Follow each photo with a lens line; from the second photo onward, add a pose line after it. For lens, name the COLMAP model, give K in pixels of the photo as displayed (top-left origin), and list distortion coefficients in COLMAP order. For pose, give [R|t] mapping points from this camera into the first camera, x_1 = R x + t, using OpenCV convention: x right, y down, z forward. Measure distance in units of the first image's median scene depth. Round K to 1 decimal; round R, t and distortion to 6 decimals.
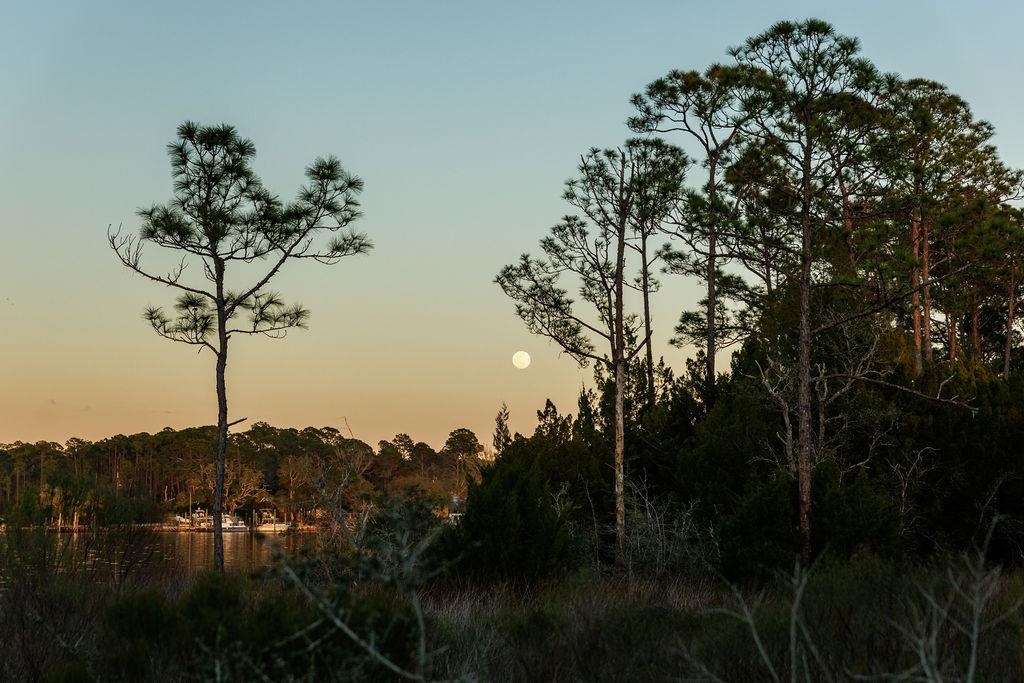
lens RADIAL K [[1990.7, 0, 511.3], [0, 1990.7, 341.6], [0, 0, 1]] dist [-0.044303, 0.000000]
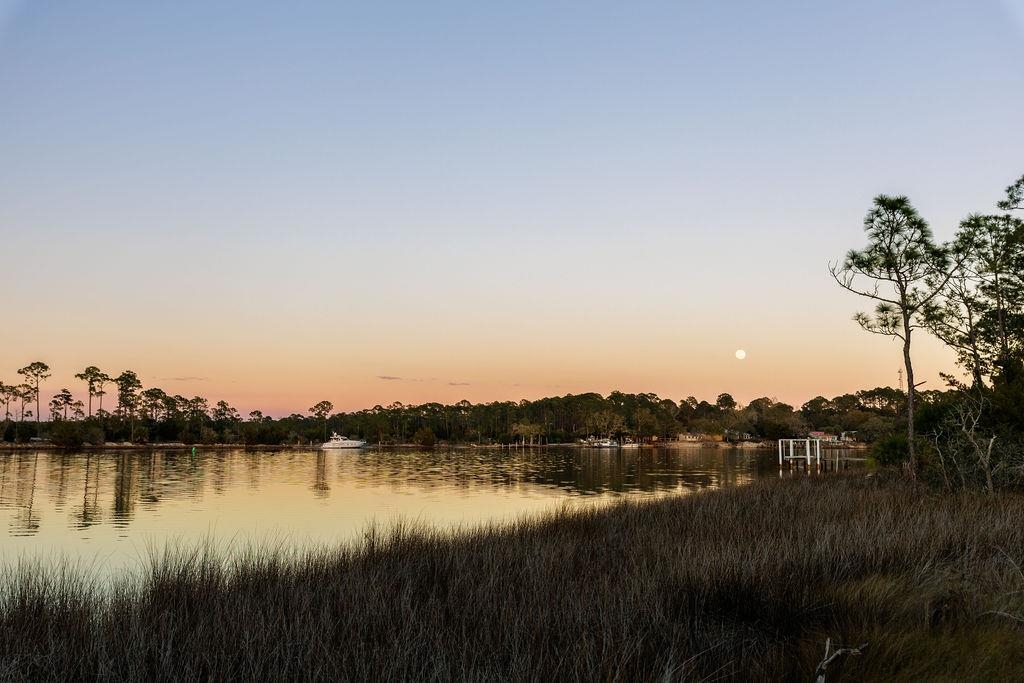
lens RADIAL K [[1031.0, 0, 509.7], [0, 1031.0, 343.7], [0, 0, 1]] dist [0.062947, 0.000000]
pose [[0.974928, -0.016446, -0.221910, -0.115939], [0.015303, 0.999859, -0.006870, 0.004099], [0.221992, 0.003302, 0.975043, 0.053000]]
